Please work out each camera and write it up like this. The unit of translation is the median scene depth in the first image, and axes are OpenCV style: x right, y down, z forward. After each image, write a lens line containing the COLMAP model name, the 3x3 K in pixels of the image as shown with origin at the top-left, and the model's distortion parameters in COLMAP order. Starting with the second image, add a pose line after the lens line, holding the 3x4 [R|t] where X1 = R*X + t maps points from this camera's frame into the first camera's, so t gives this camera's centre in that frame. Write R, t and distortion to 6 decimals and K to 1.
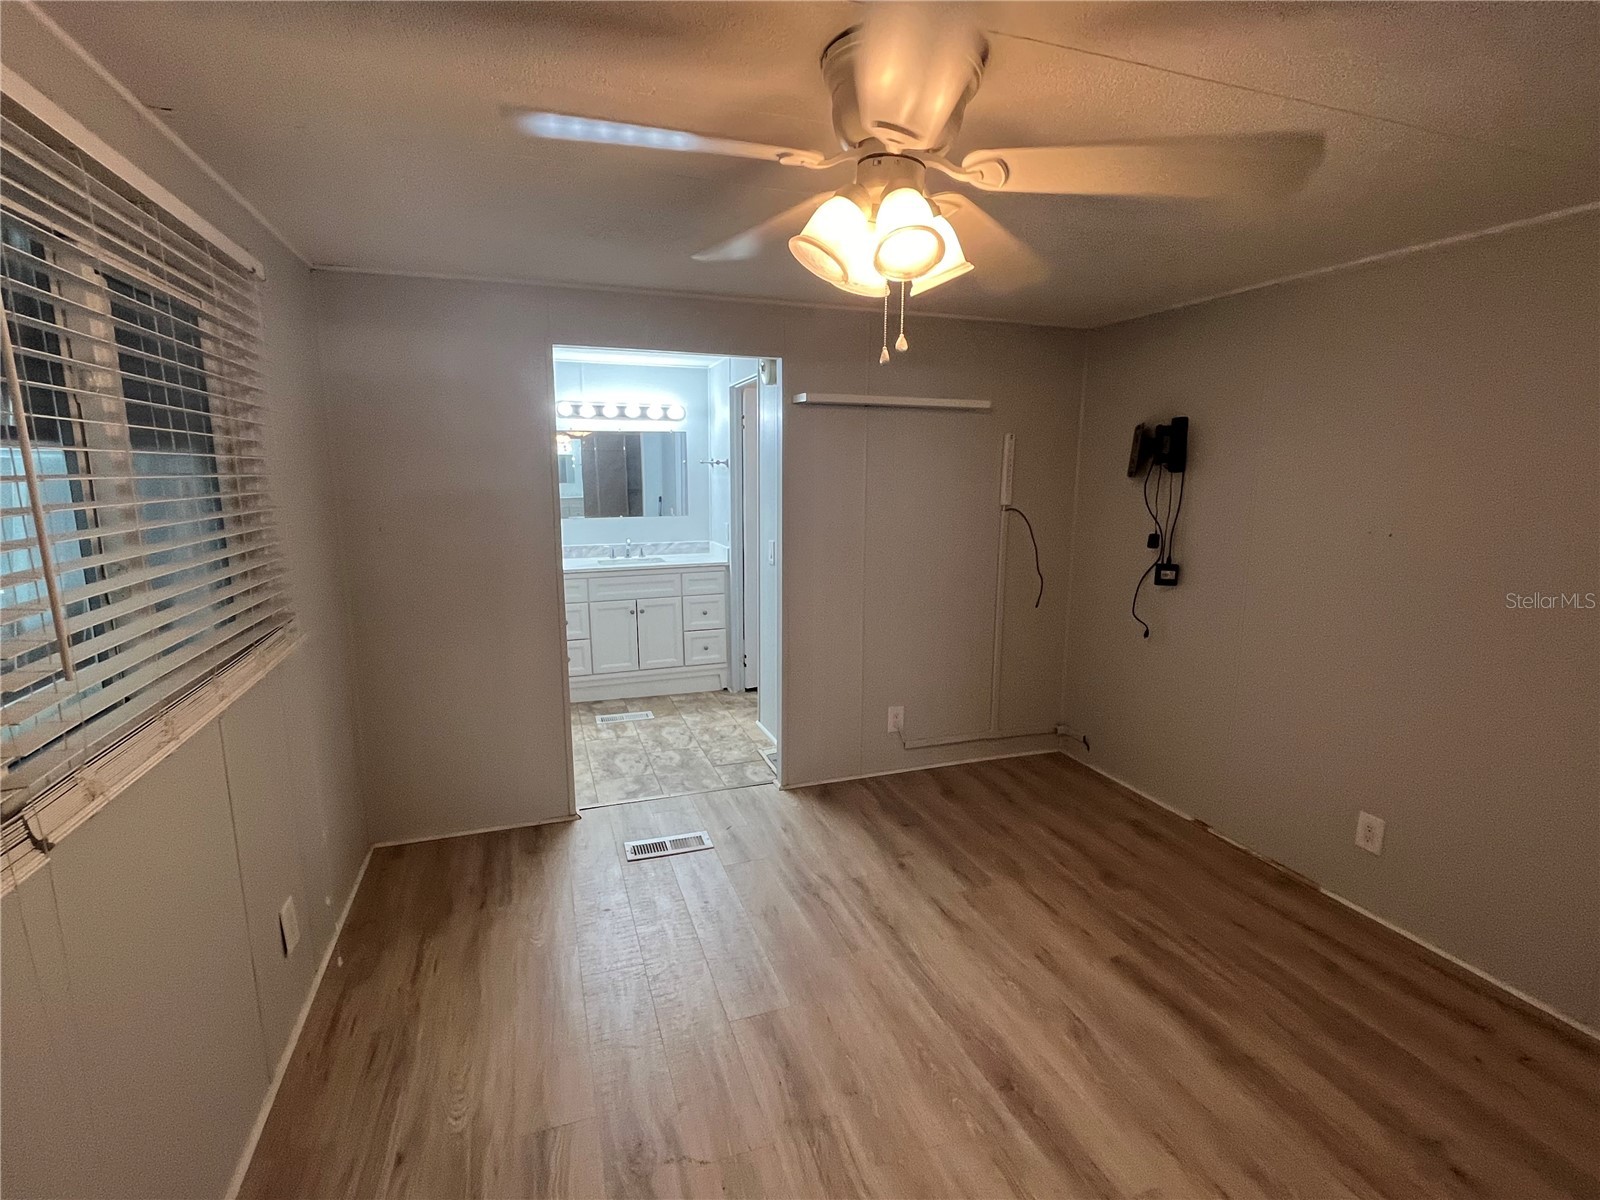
lens RADIAL K [[758.7, 0, 798.4], [0, 758.7, 599.0], [0, 0, 1]] dist [0.002648, -0.001112]
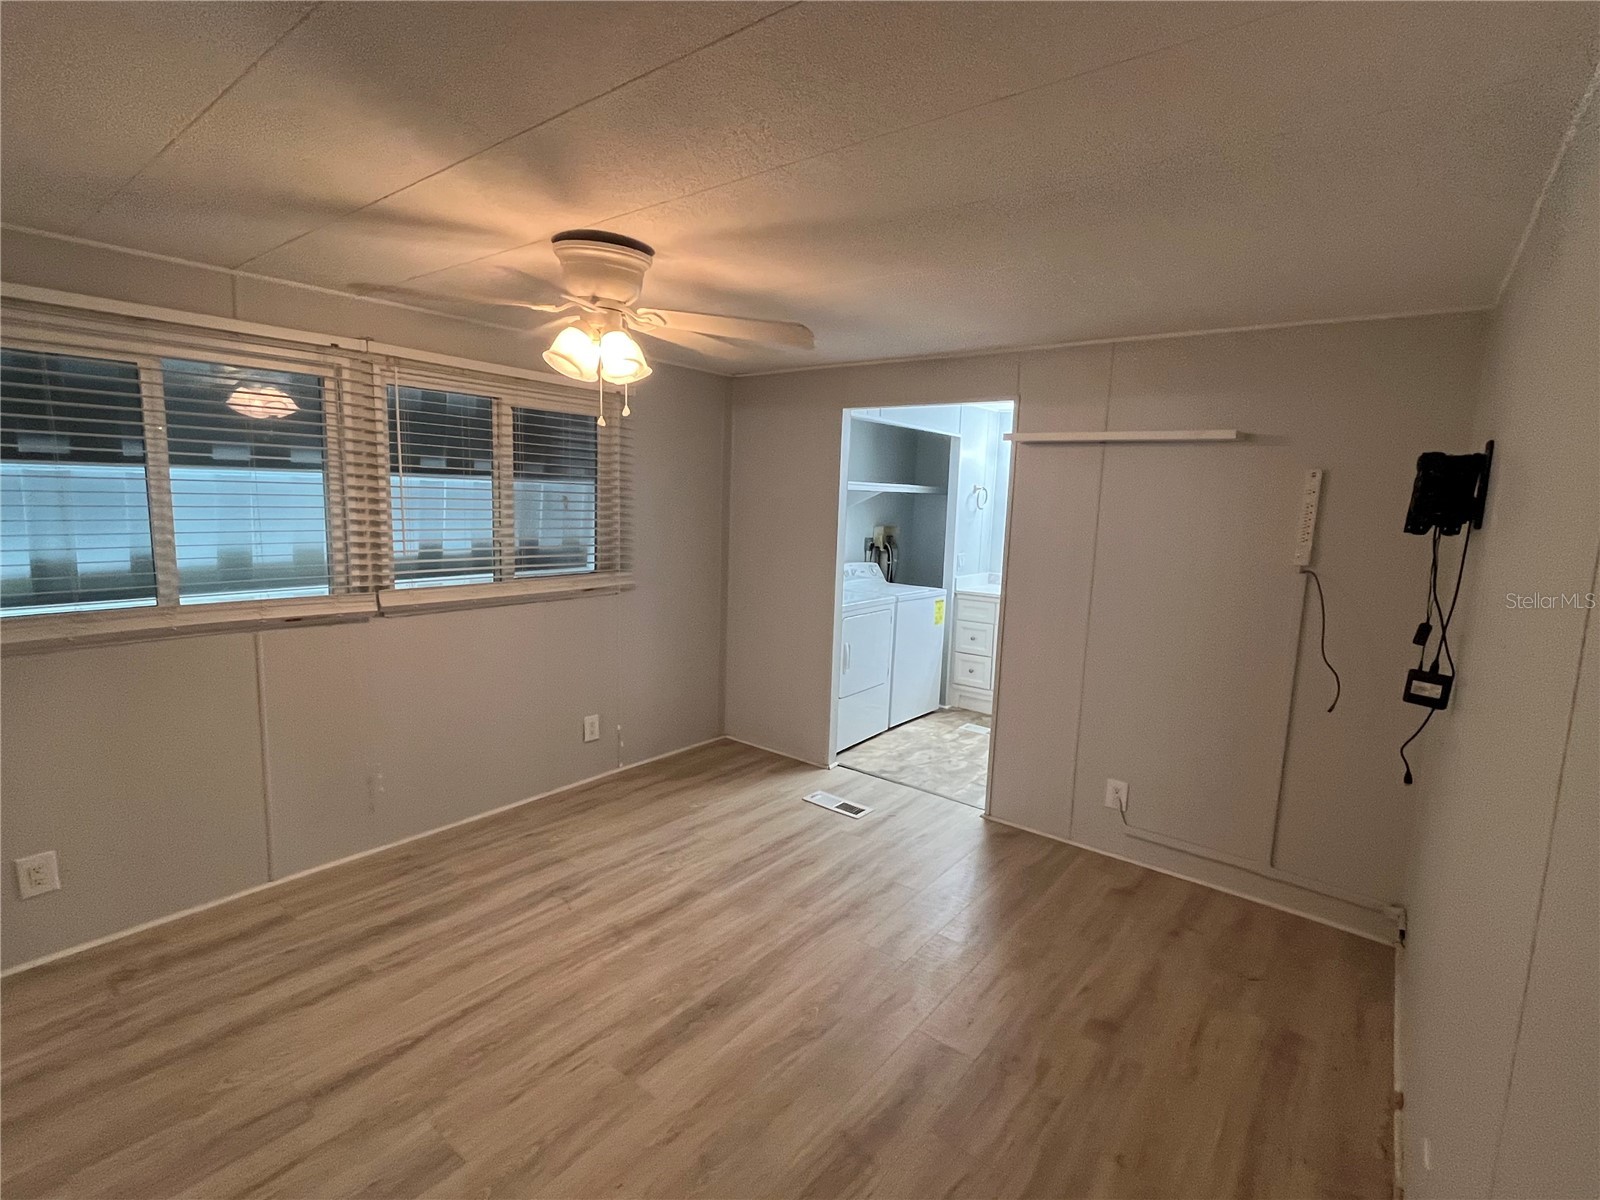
lens RADIAL K [[758.7, 0, 803.0], [0, 758.7, 604.8], [0, 0, 1]] dist [0.002648, -0.001112]
pose [[0.530868, 0.135030, -0.836628, 0.860952], [-0.178149, 0.982946, 0.045605, -0.044080], [0.828518, 0.124834, 0.545870, 0.261400]]
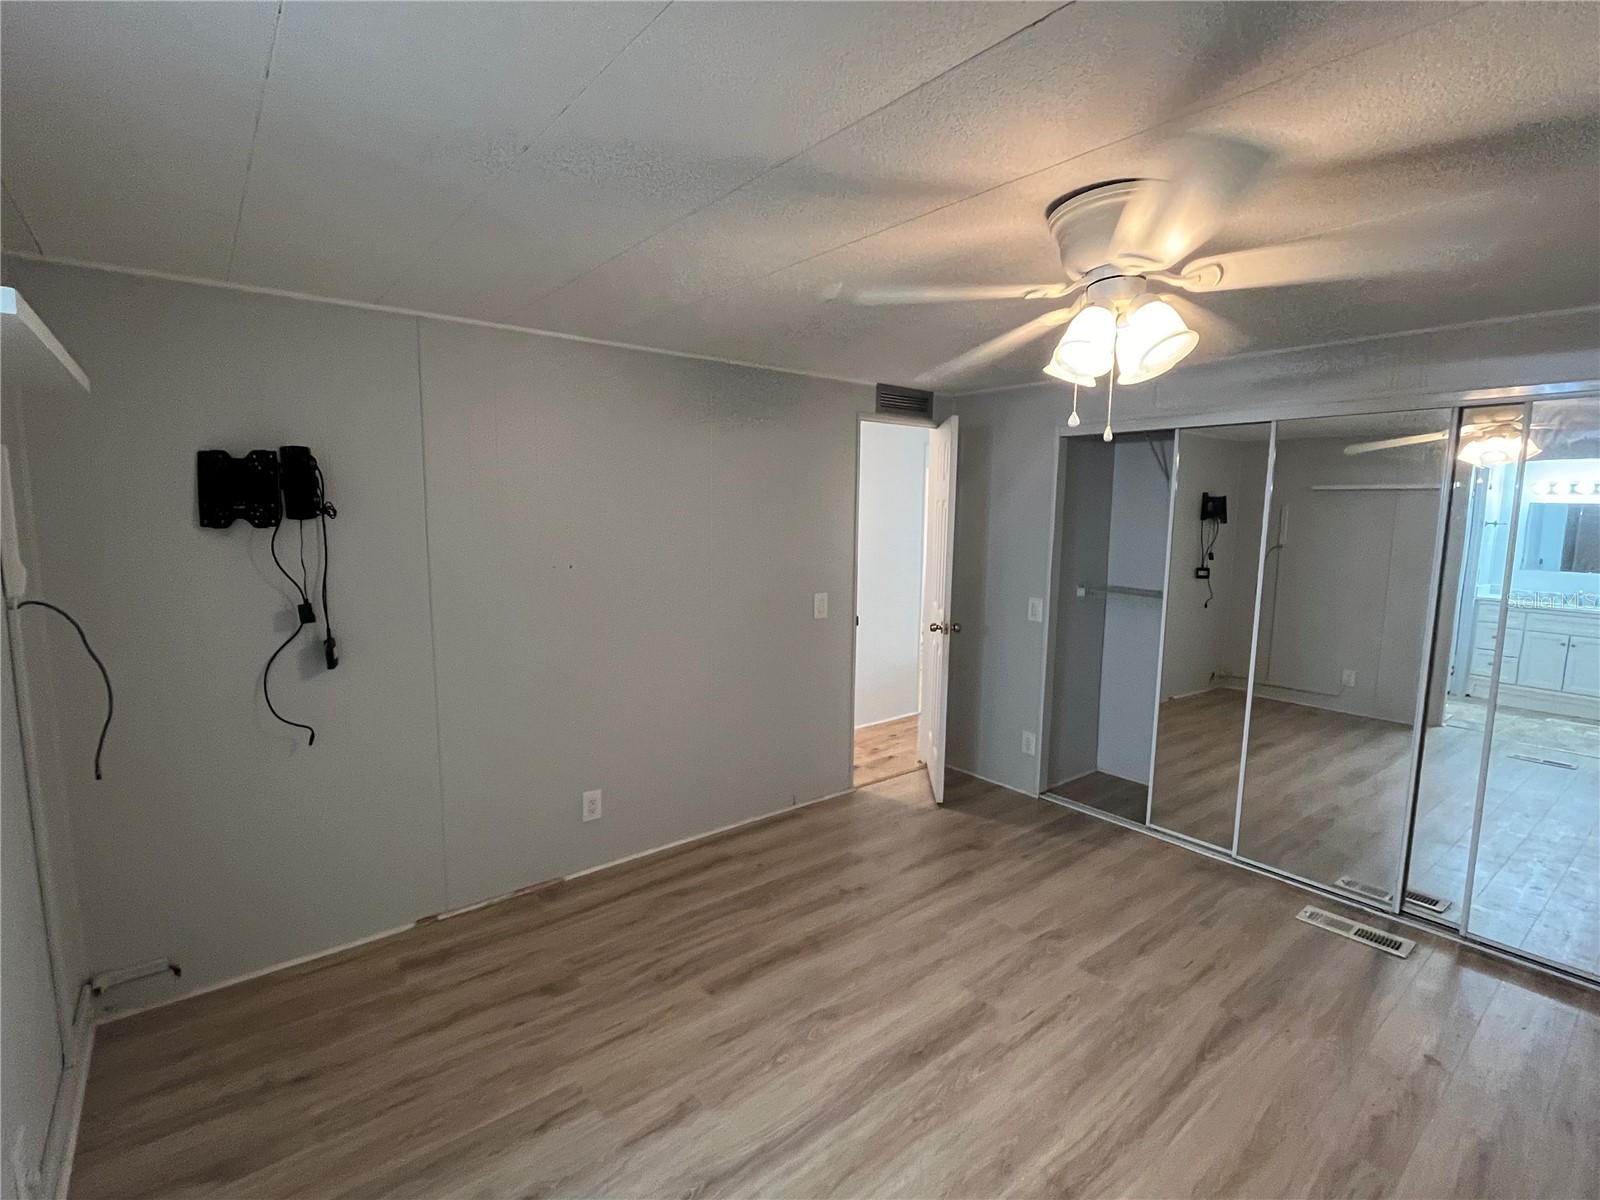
lens RADIAL K [[758.7, 0, 799.5], [0, 758.7, 601.1], [0, 0, 1]] dist [0.002648, -0.001112]
pose [[-0.327902, -0.128119, 0.935984, -0.438921], [0.154597, 0.970128, 0.186952, -0.179920], [-0.931976, 0.206002, -0.298300, 0.924842]]
